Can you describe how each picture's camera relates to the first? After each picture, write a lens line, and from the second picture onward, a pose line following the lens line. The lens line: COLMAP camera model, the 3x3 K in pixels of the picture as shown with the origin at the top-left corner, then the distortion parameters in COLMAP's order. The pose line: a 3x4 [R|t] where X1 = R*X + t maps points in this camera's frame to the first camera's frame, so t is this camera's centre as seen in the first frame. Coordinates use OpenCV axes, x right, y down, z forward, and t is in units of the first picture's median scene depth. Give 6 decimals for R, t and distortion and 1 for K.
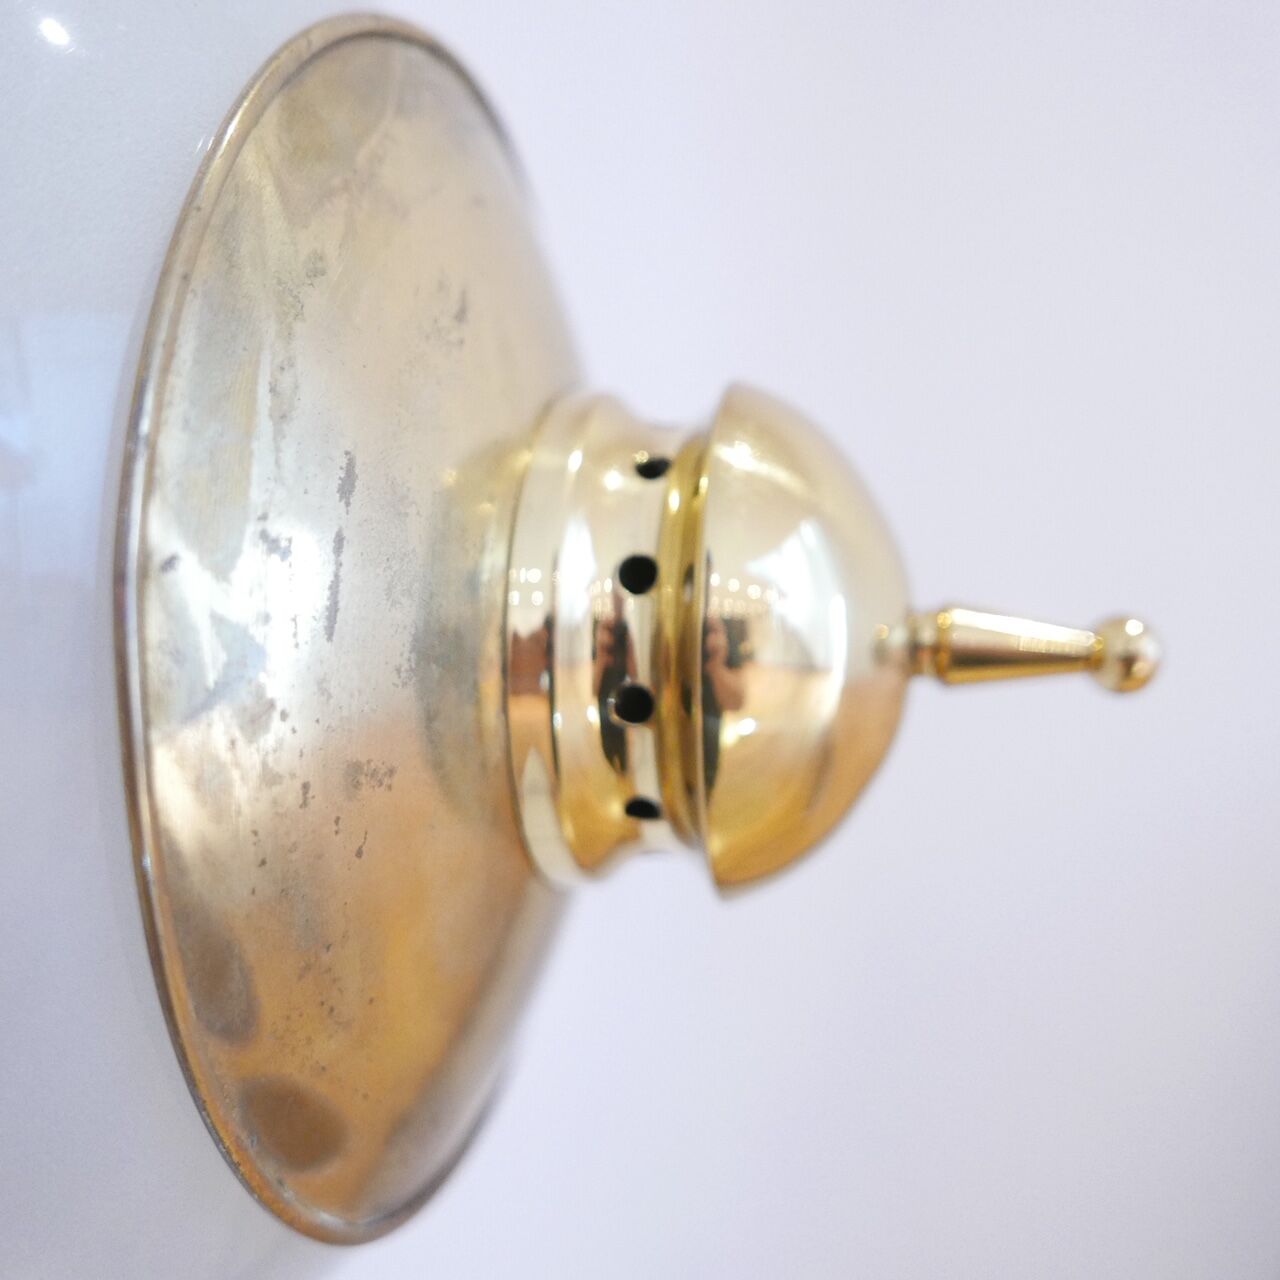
lens RADIAL K [[1231.5, 0, 640.0], [0, 1231.5, 640.0], [0, 0, 1]] dist [-0.004001, -0.010943]
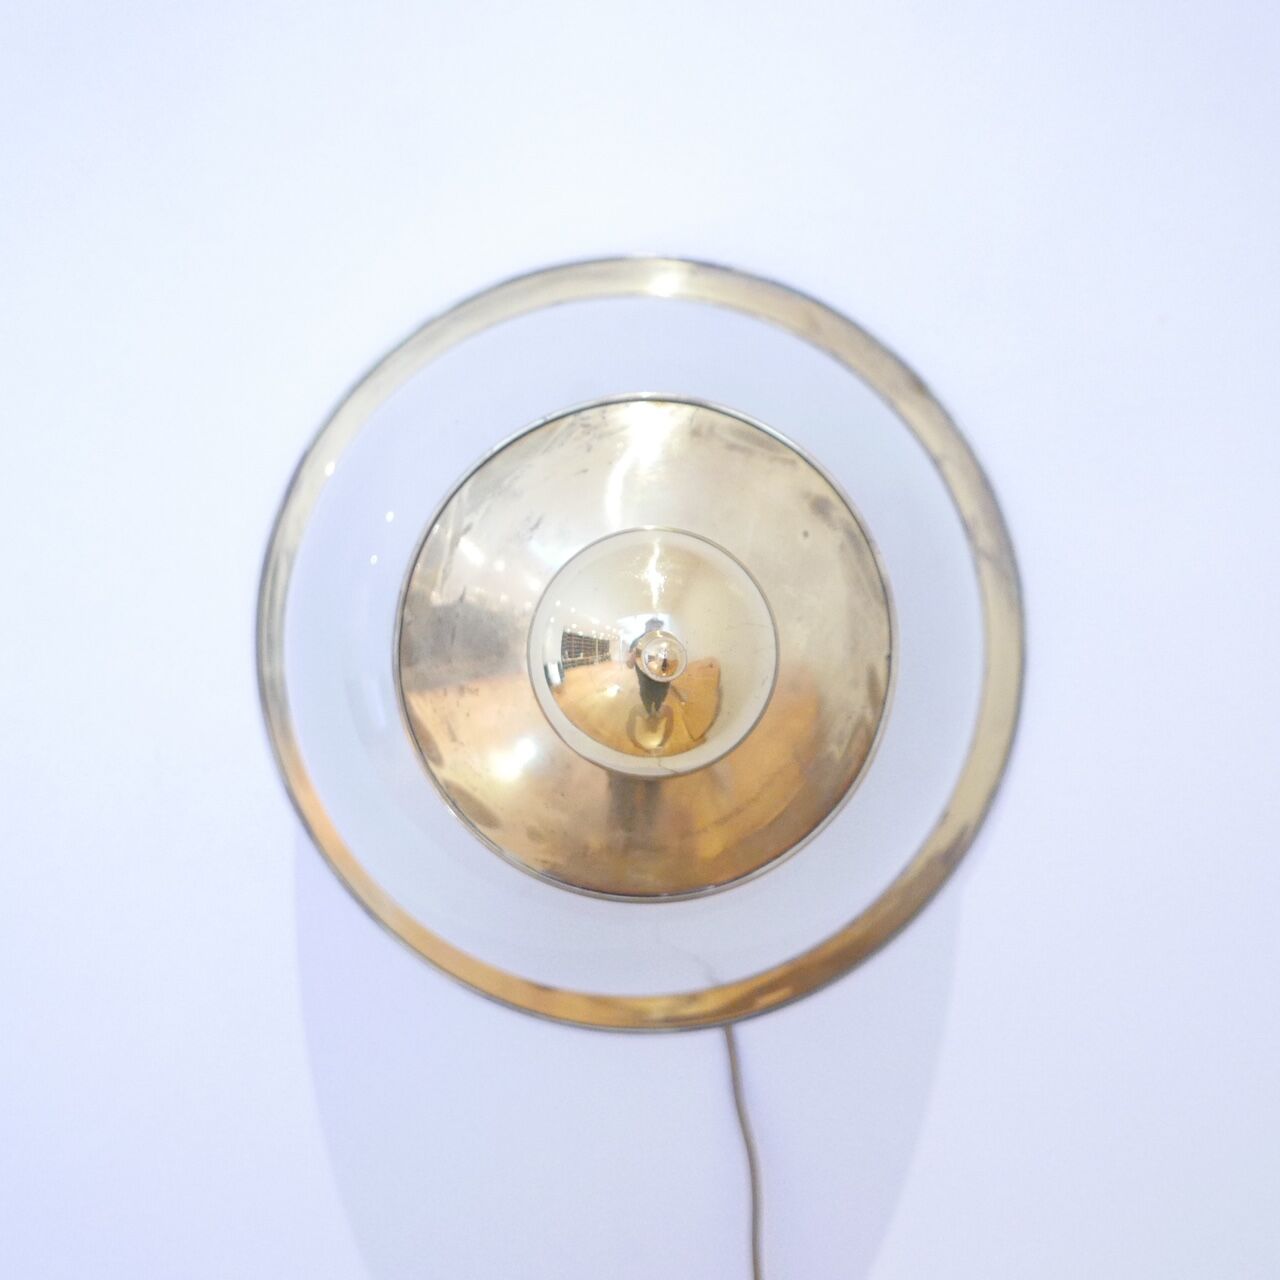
lens RADIAL K [[1269.9, 0, 640.0], [0, 1269.9, 640.0], [0, 0, 1]] dist [-0.099901, -0.004076]
pose [[0.219452, -0.008959, -0.975582, 2.752597], [-0.037254, 0.999152, -0.017555, 0.022470], [0.974912, 0.040197, 0.218932, 0.667536]]
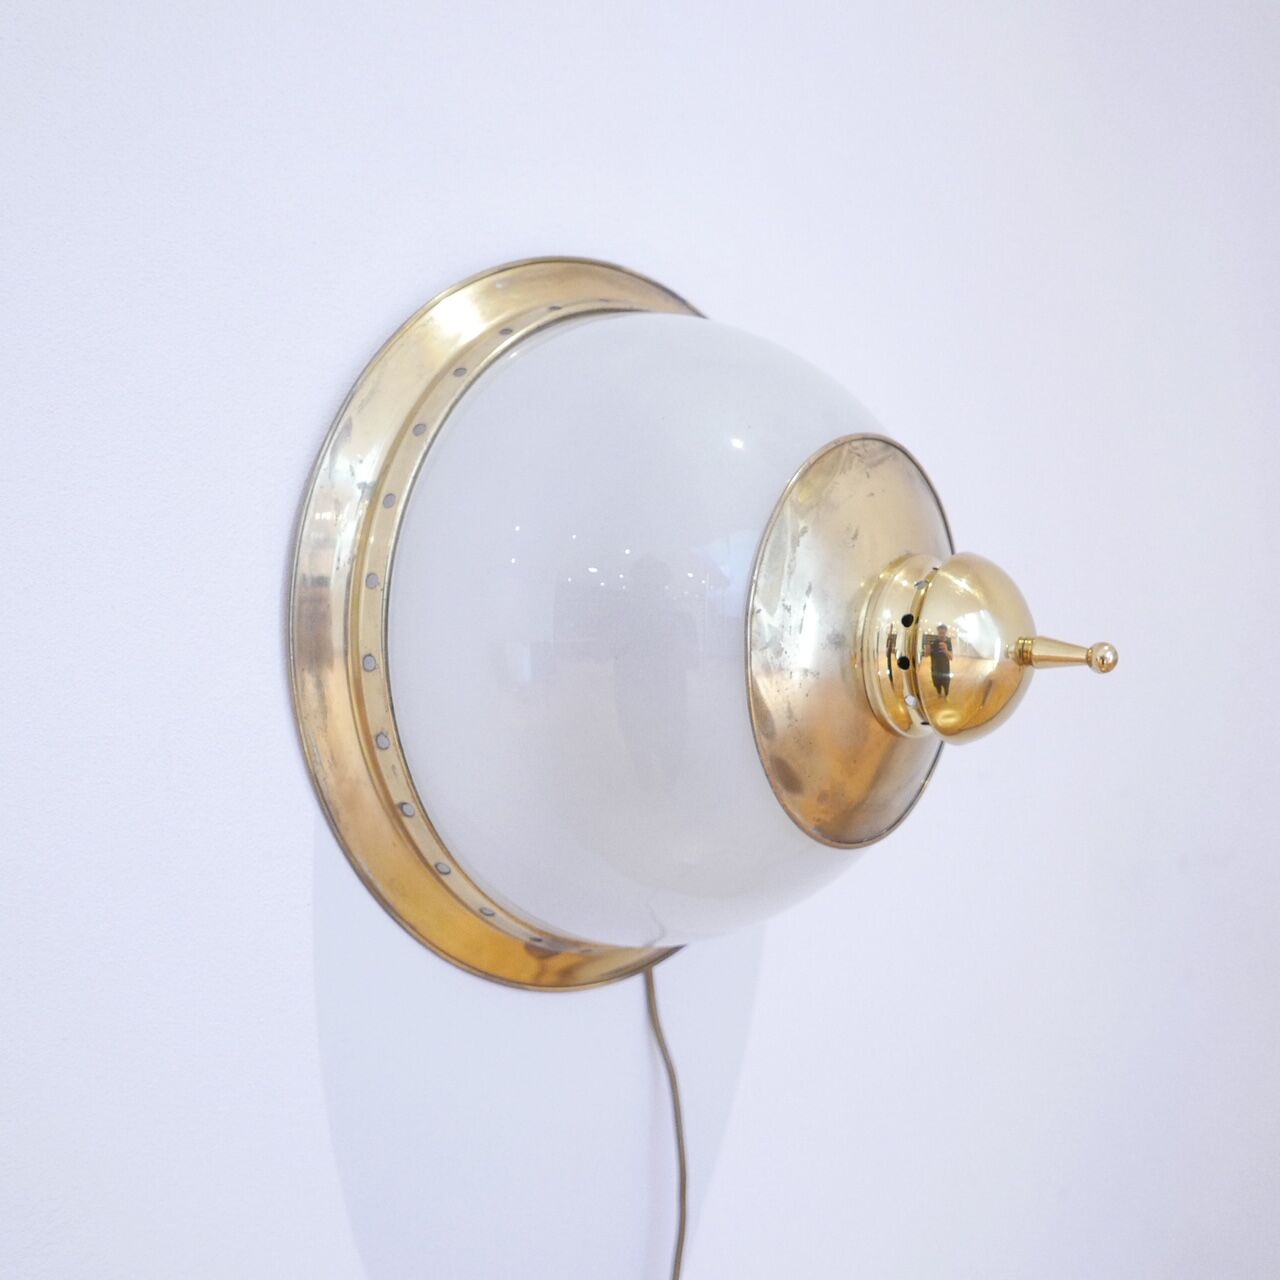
lens RADIAL K [[1231.5, 0, 640.0], [0, 1231.5, 640.0], [0, 0, 1]] dist [-0.004001, -0.010943]
pose [[0.862362, 0.034592, -0.505109, 1.050275], [-0.065495, 0.996902, -0.043546, 0.185101], [0.502038, 0.070634, 0.861956, -2.117086]]
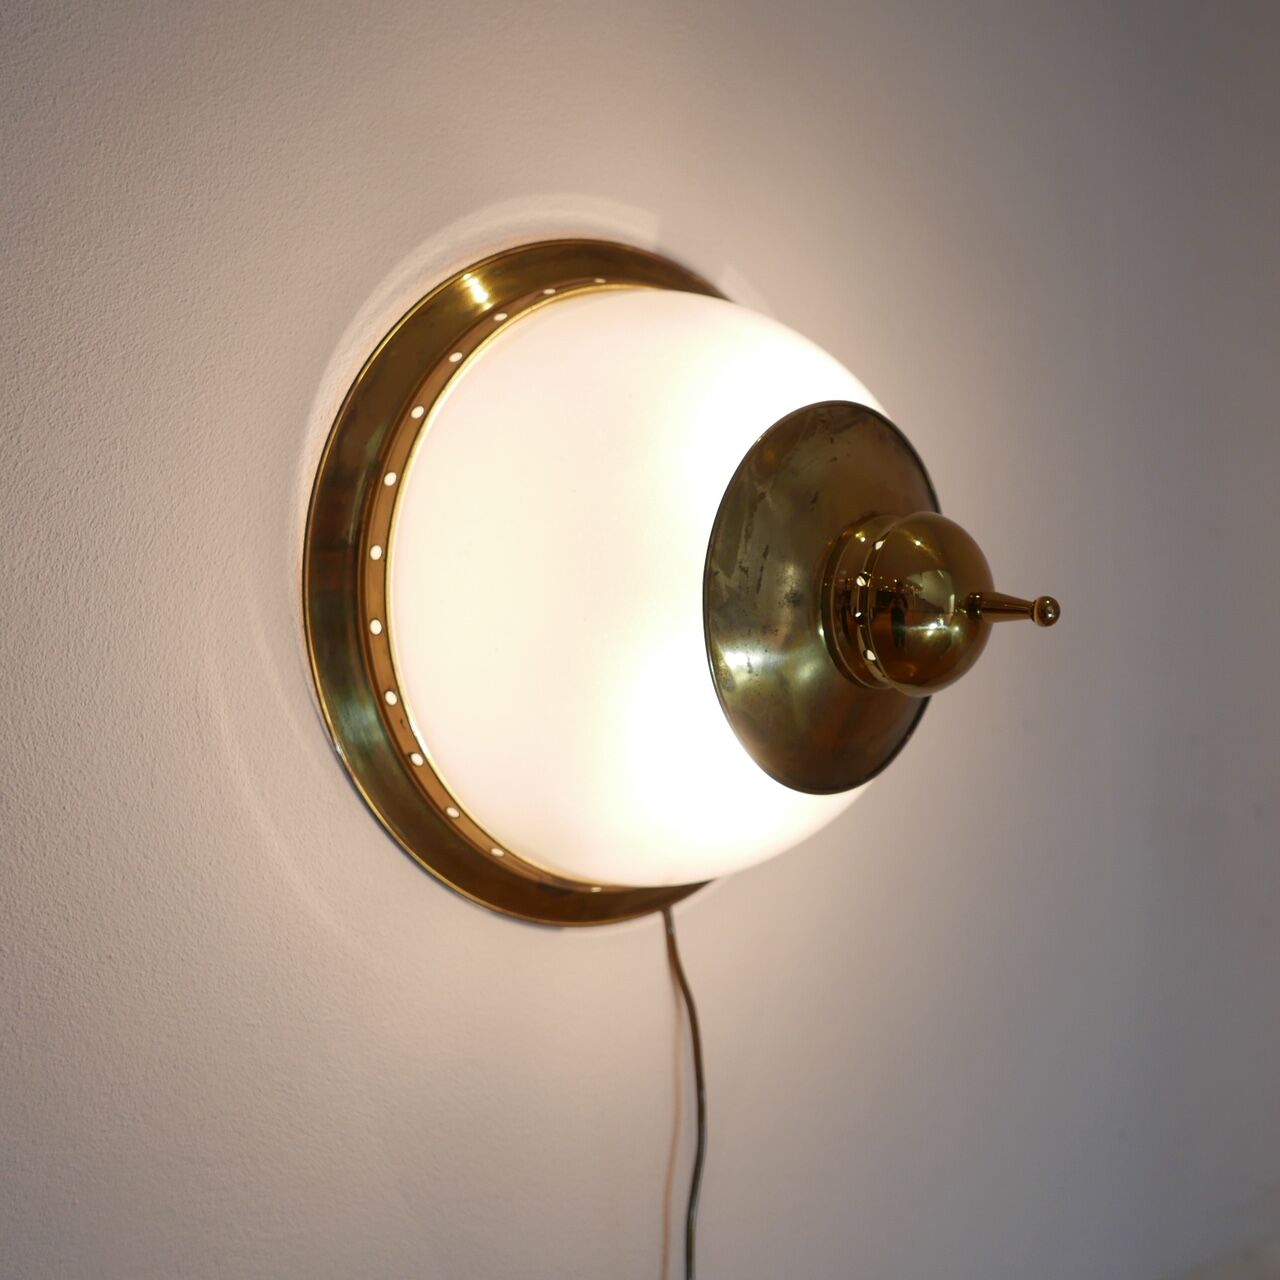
lens RADIAL K [[1231.5, 0, 640.0], [0, 1231.5, 640.0], [0, 0, 1]] dist [-0.004001, -0.010943]
pose [[0.804346, 0.043063, -0.592598, 1.569449], [-0.051372, 0.998676, 0.002844, 0.137425], [0.591936, 0.028155, 0.805493, -2.095891]]
